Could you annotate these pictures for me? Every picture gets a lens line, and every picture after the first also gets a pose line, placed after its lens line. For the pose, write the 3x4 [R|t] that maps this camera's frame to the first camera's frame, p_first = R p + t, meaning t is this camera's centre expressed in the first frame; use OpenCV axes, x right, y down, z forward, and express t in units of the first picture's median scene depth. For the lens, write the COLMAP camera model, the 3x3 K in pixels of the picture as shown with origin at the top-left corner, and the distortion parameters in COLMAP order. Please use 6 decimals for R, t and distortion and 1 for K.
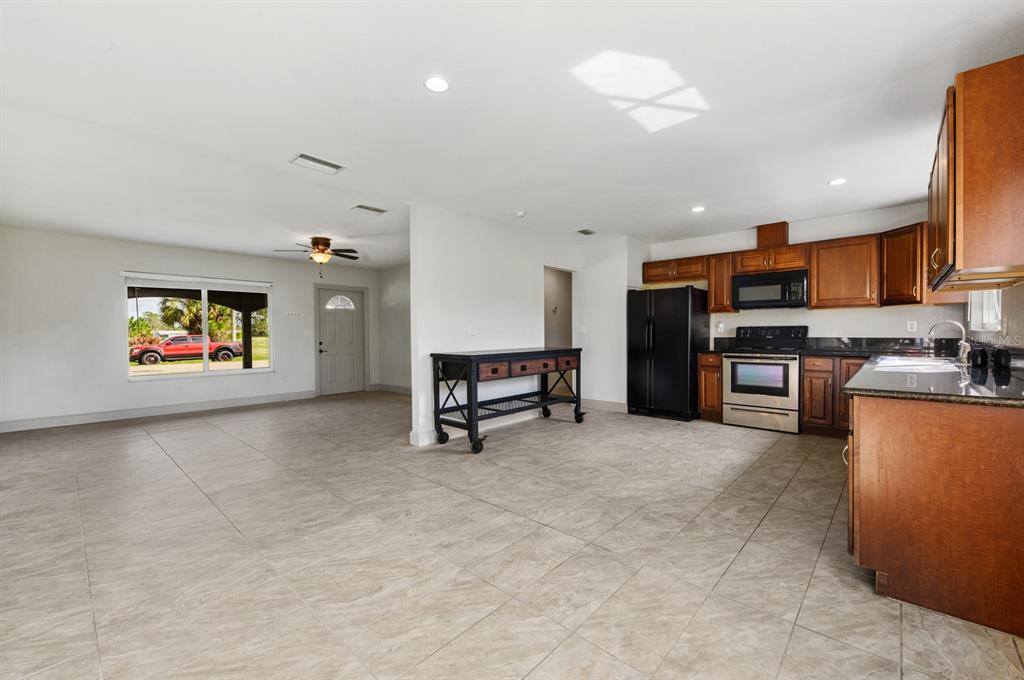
lens RADIAL K [[410.6, 0, 518.8], [0, 410.6, 341.1], [0, 0, 1]] dist [0.012662, -0.001351]
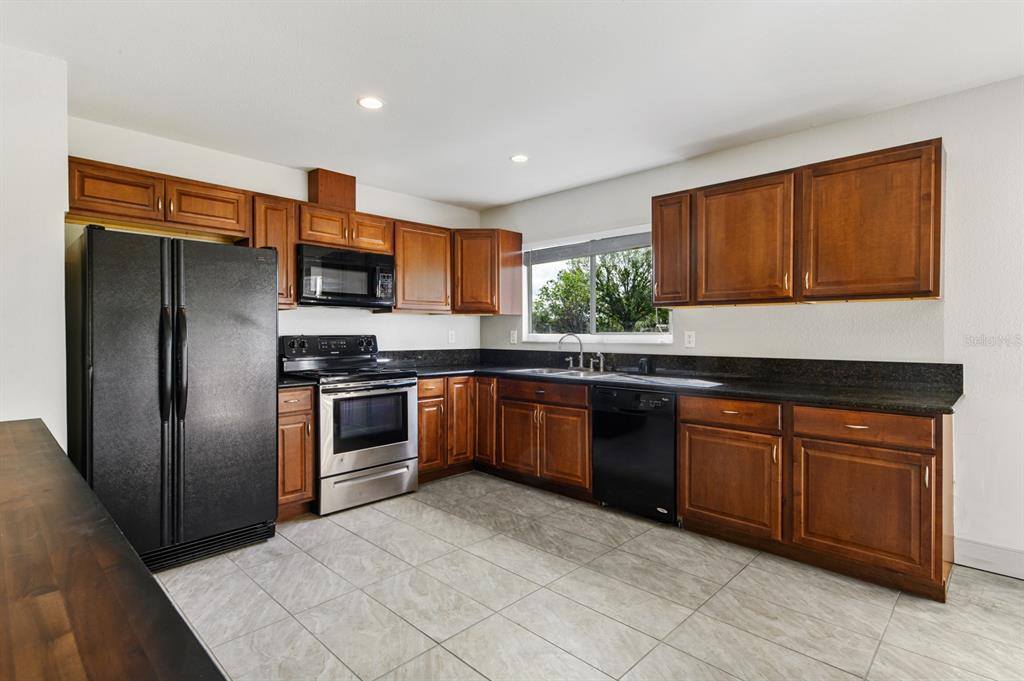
lens RADIAL K [[506.9, 0, 516.5], [0, 506.9, 336.8], [0, 0, 1]] dist [0.022464, -0.007791]
pose [[0.027404, 0.001196, 0.999624, -0.179239], [0.023061, 0.999732, -0.001829, -0.029572], [-0.999358, 0.023102, 0.027369, 0.806229]]
